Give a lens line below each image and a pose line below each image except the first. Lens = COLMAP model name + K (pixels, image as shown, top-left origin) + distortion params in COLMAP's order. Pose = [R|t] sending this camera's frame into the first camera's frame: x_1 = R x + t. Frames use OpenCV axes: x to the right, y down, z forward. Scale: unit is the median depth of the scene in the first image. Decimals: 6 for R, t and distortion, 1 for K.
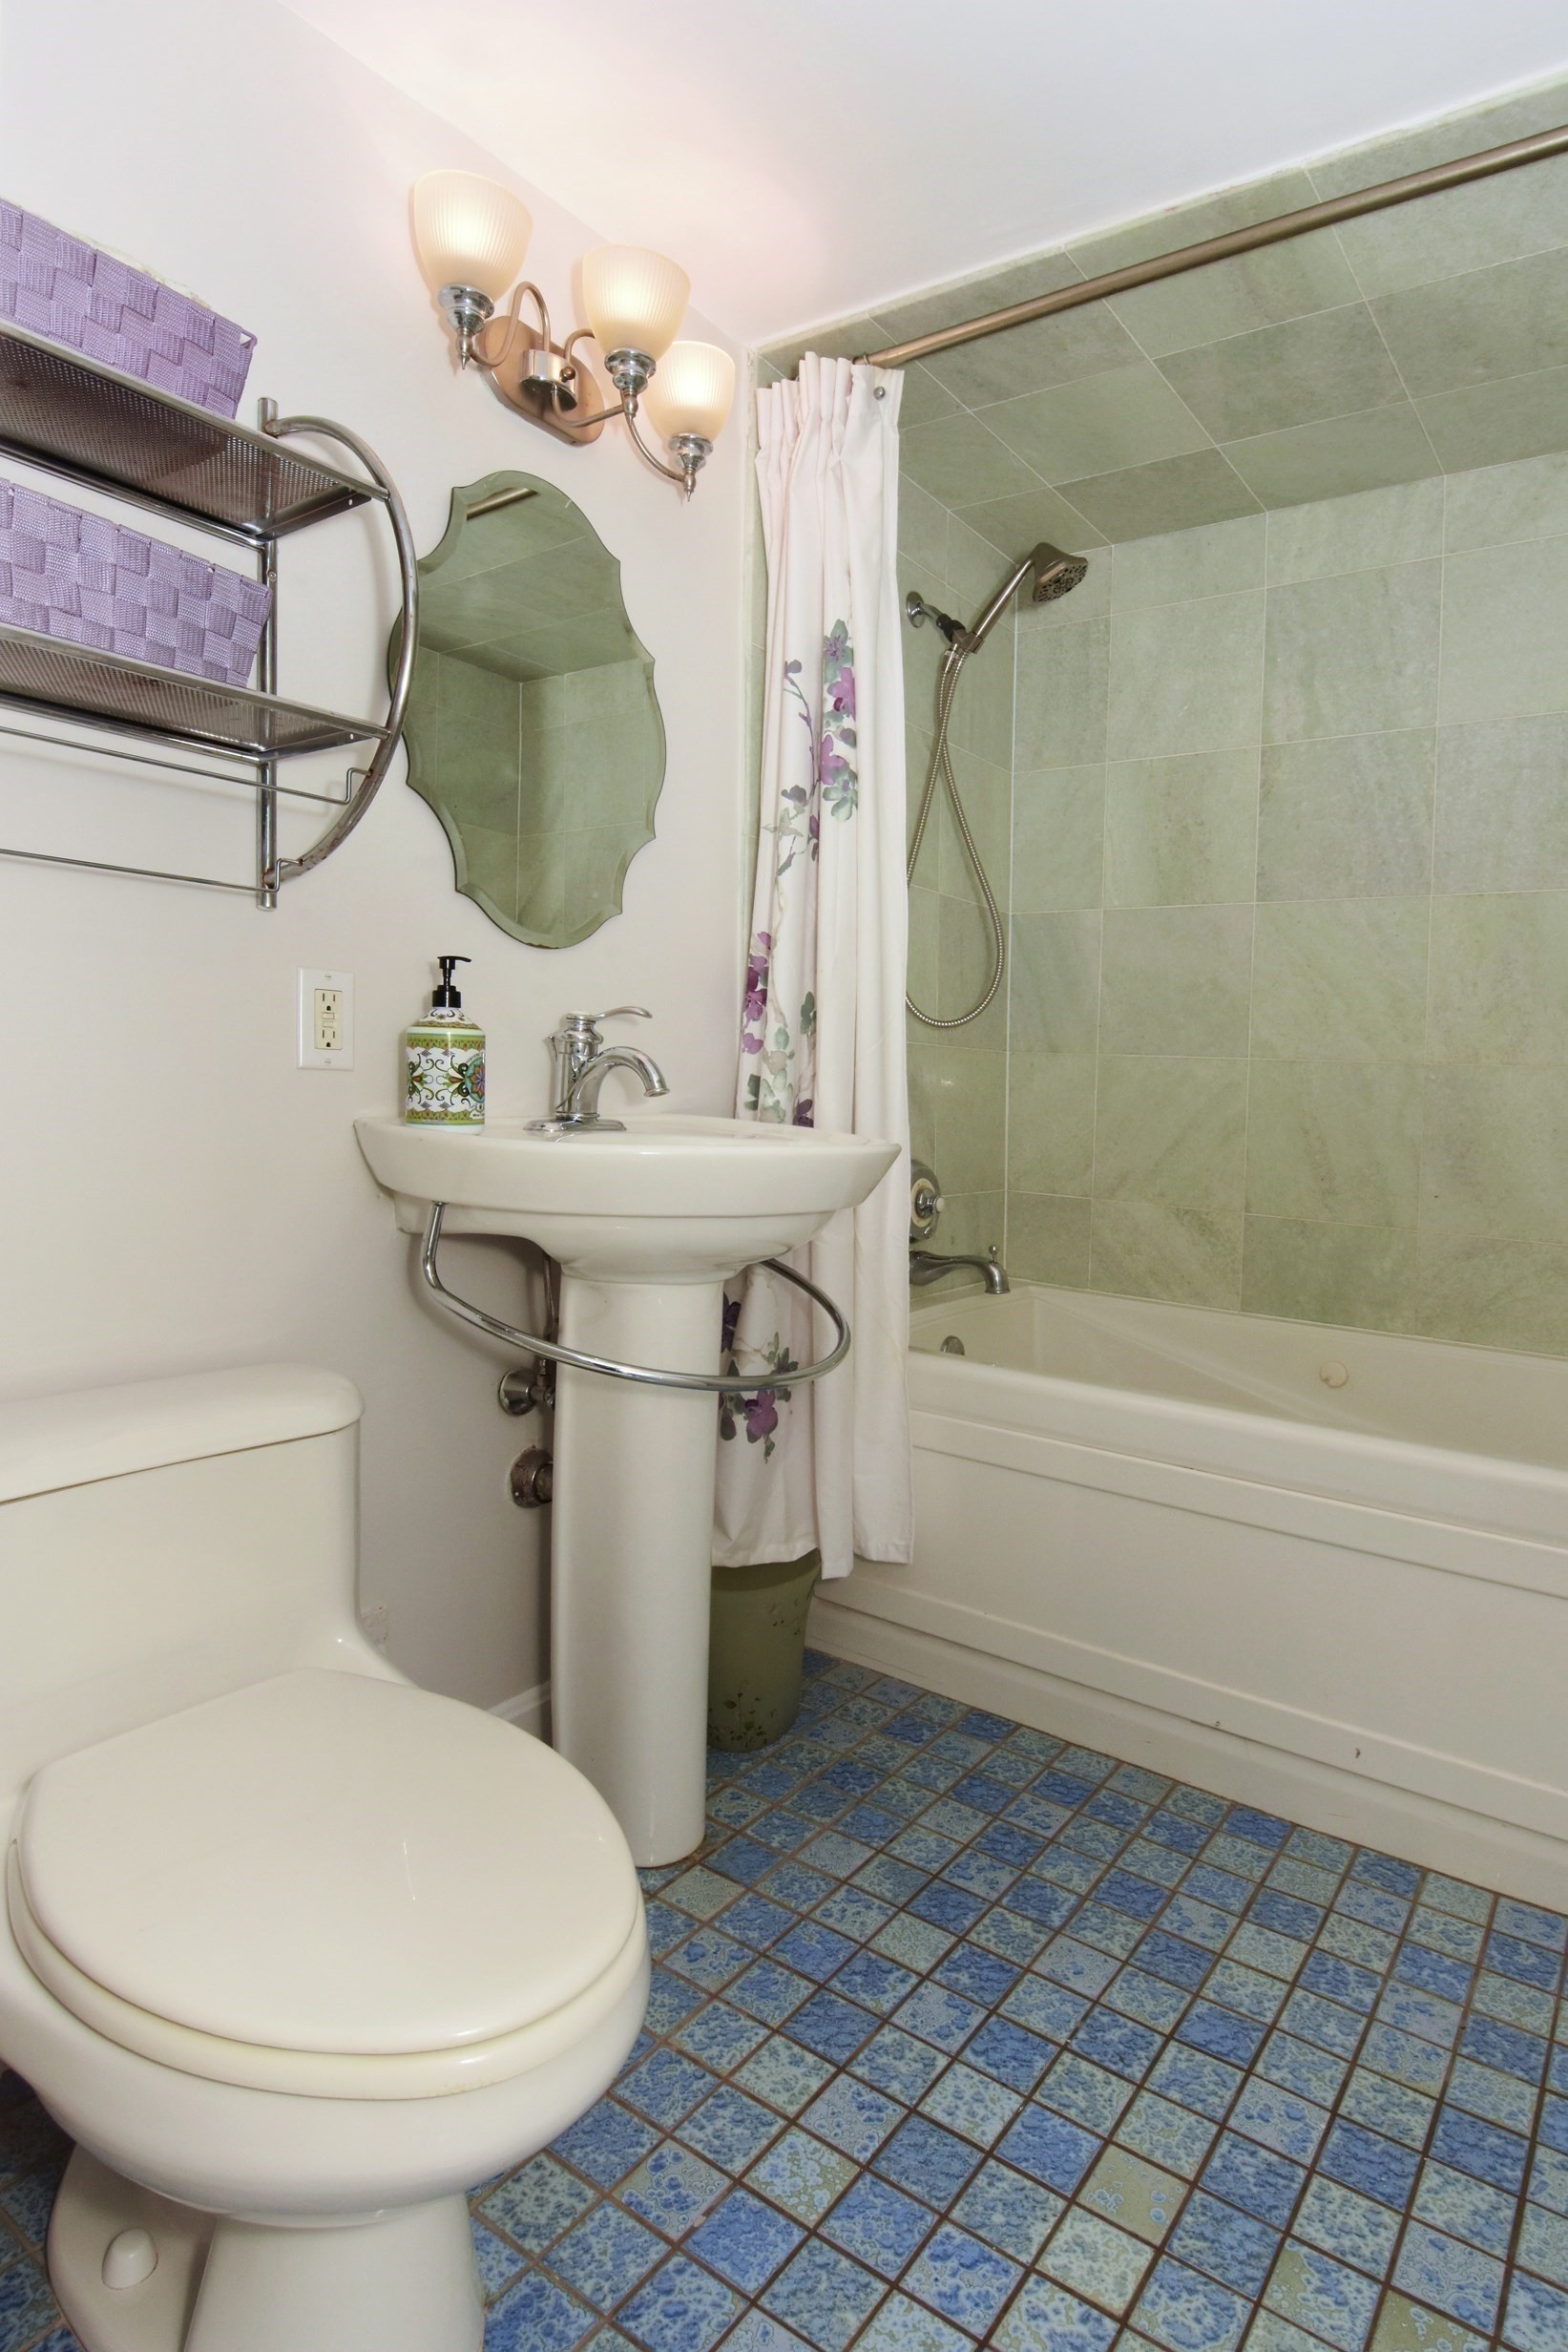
lens RADIAL K [[1320.9, 0, 806.8], [0, 1320.9, 1178.0], [0, 0, 1]] dist [0.014560, -0.022910]
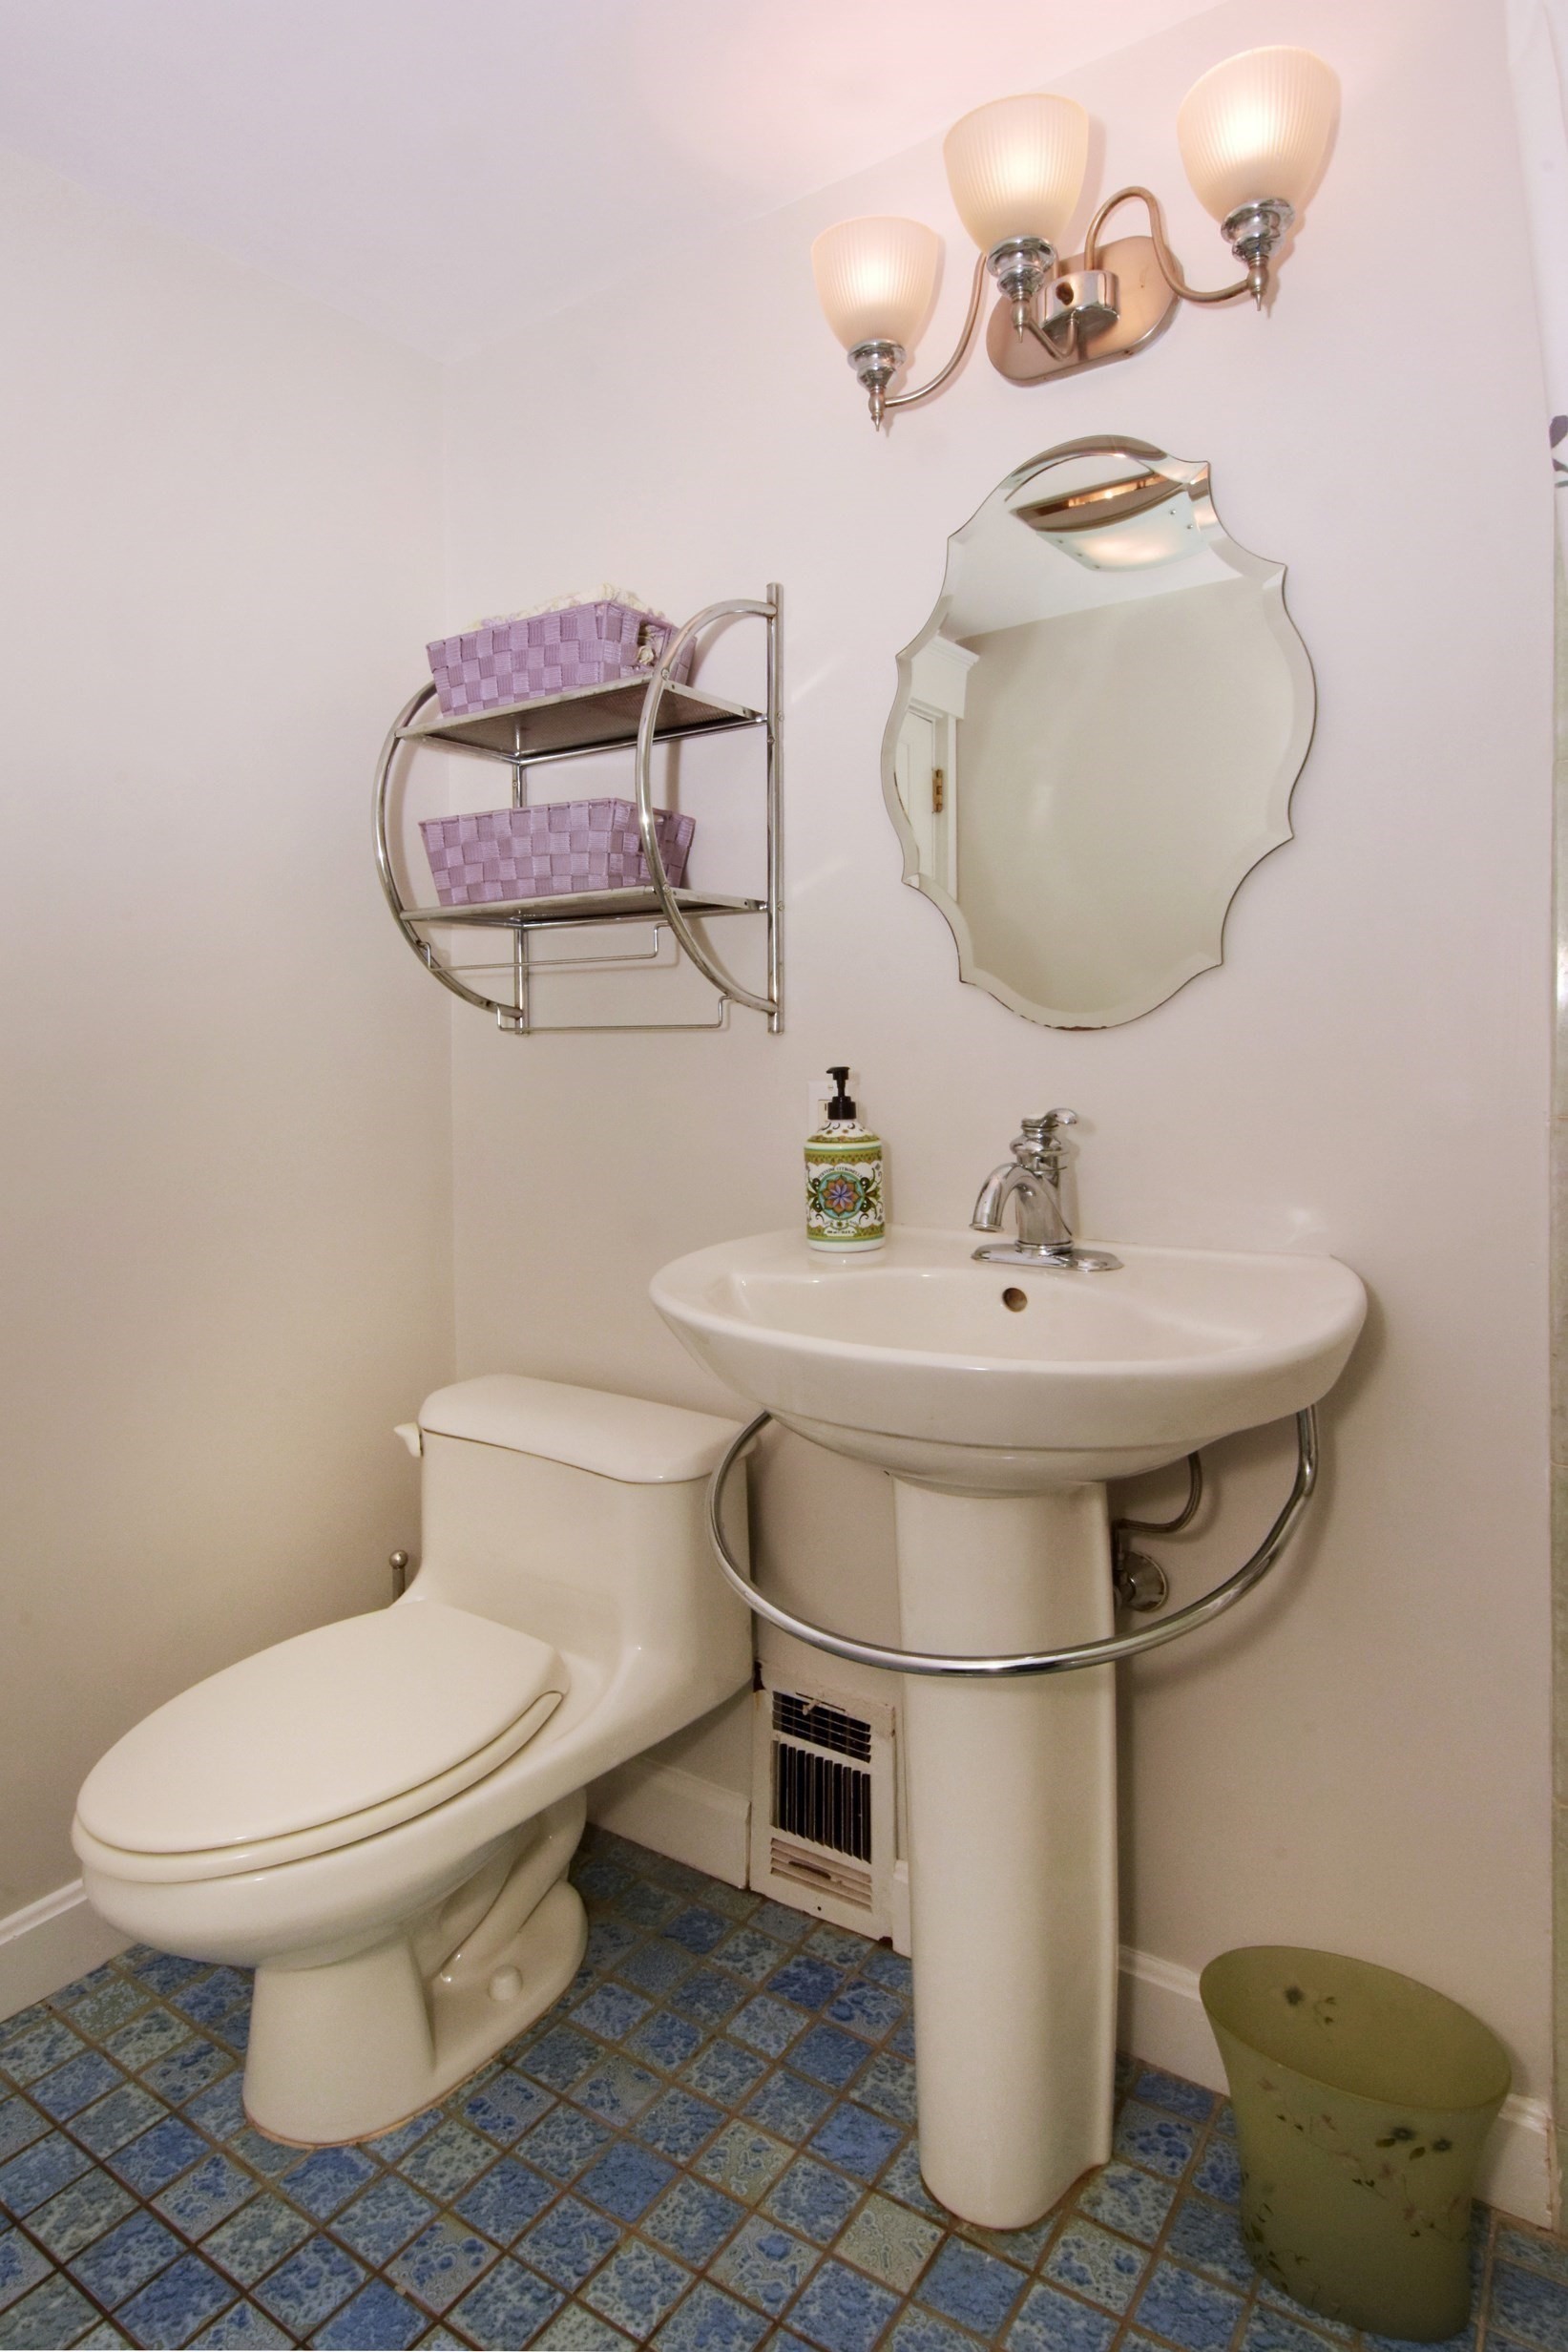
lens RADIAL K [[1320.9, 0, 806.8], [0, 1320.9, 1178.0], [0, 0, 1]] dist [0.014560, -0.022910]
pose [[0.005995, 0.067664, -0.997690, 0.774707], [-0.055139, 0.996213, 0.067233, -0.164975], [0.998461, 0.054608, 0.009703, 1.065411]]
